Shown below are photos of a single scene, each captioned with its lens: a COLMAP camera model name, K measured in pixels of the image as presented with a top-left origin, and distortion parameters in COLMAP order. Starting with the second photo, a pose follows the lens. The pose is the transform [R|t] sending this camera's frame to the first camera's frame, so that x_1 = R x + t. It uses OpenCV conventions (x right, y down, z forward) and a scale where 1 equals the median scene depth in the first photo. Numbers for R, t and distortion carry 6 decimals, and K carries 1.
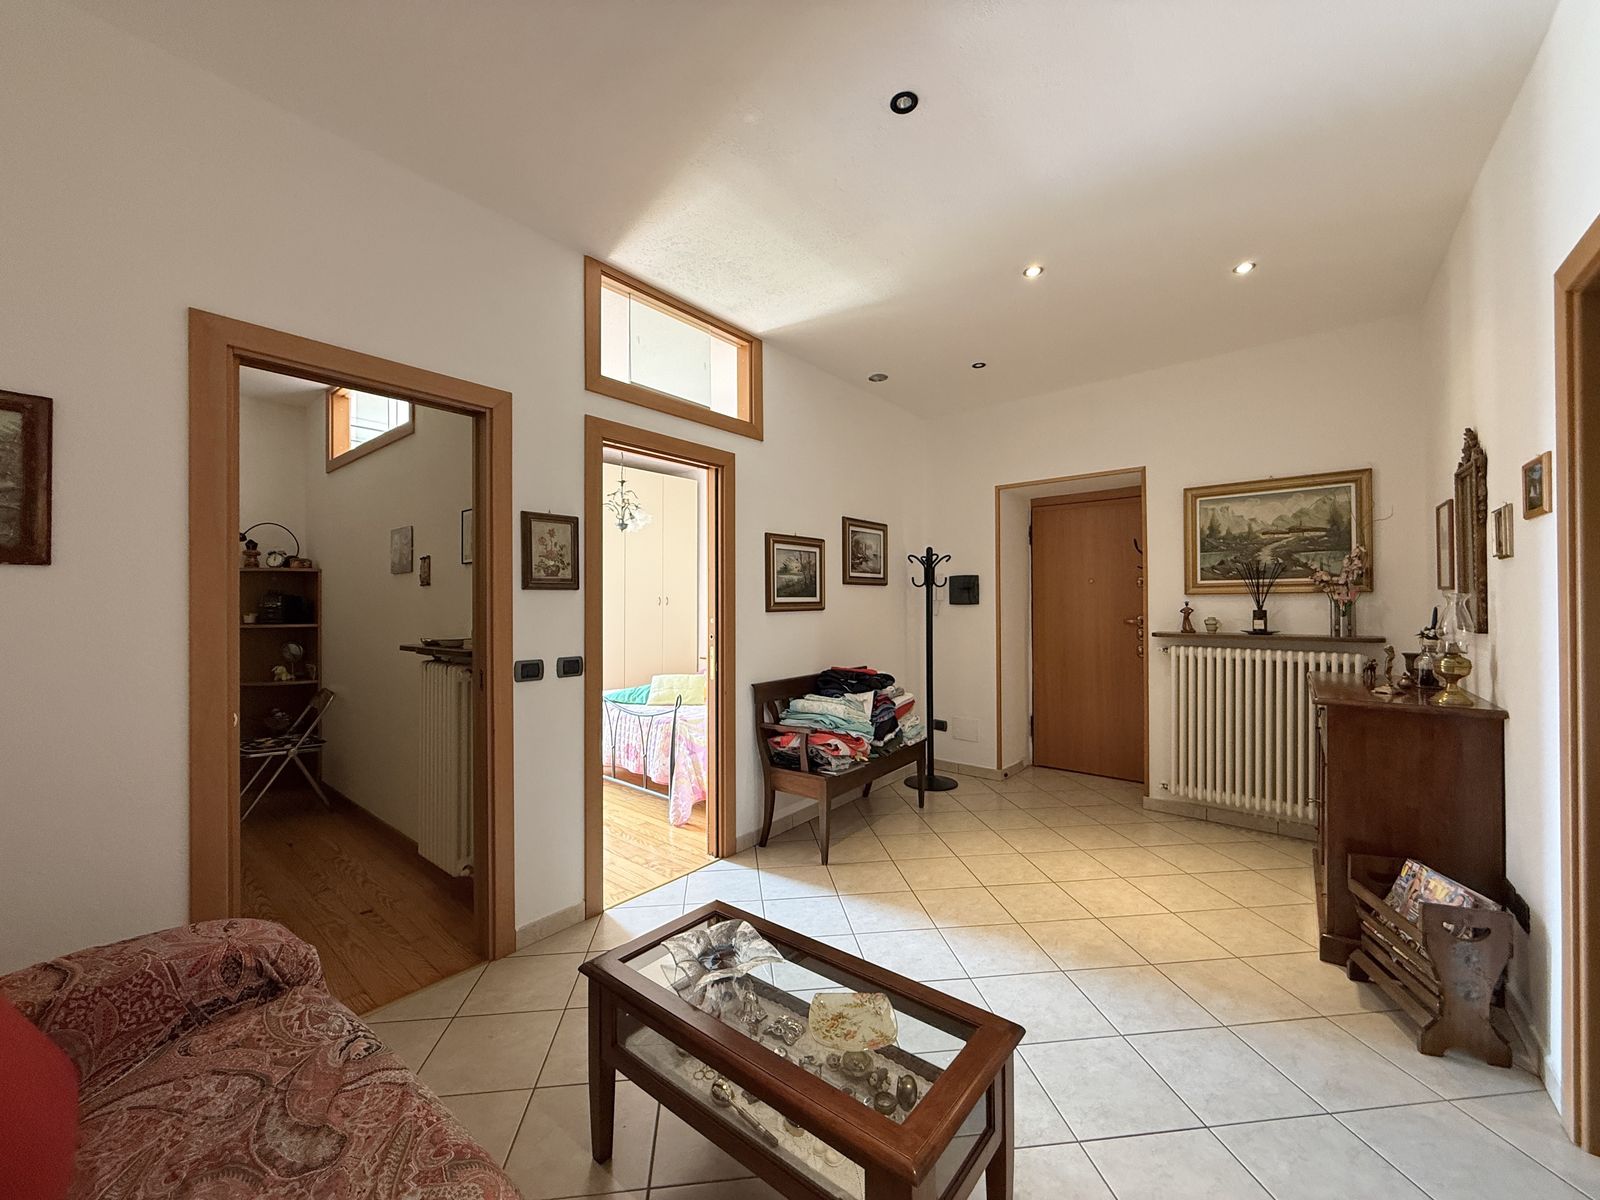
lens RADIAL K [[638.0, 0, 798.0], [0, 638.0, 600.1], [0, 0, 1]] dist [0.001574, -0.000678]
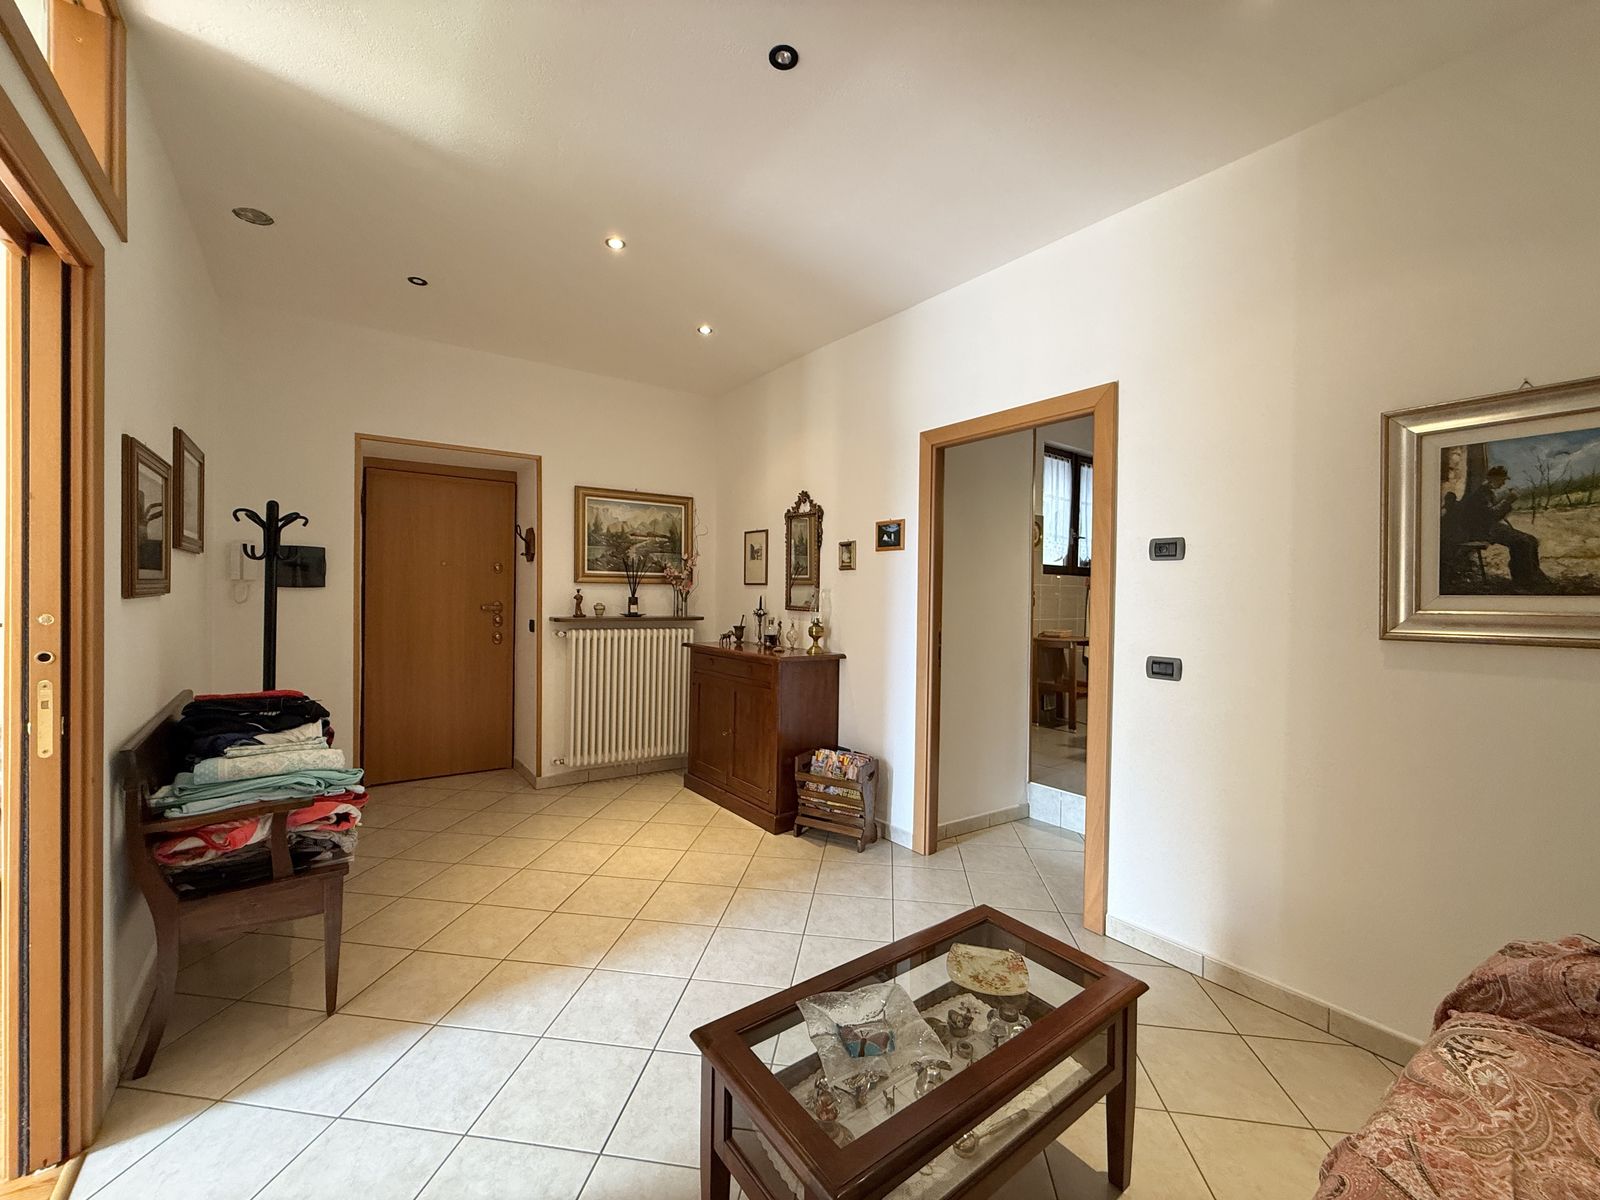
lens RADIAL K [[638.0, 0, 798.0], [0, 638.0, 600.1], [0, 0, 1]] dist [0.001574, -0.000678]
pose [[0.257644, -0.002160, 0.966237, -0.402259], [-0.021694, 0.999732, 0.008020, 0.004945], [-0.965996, -0.023027, 0.257529, 0.394199]]
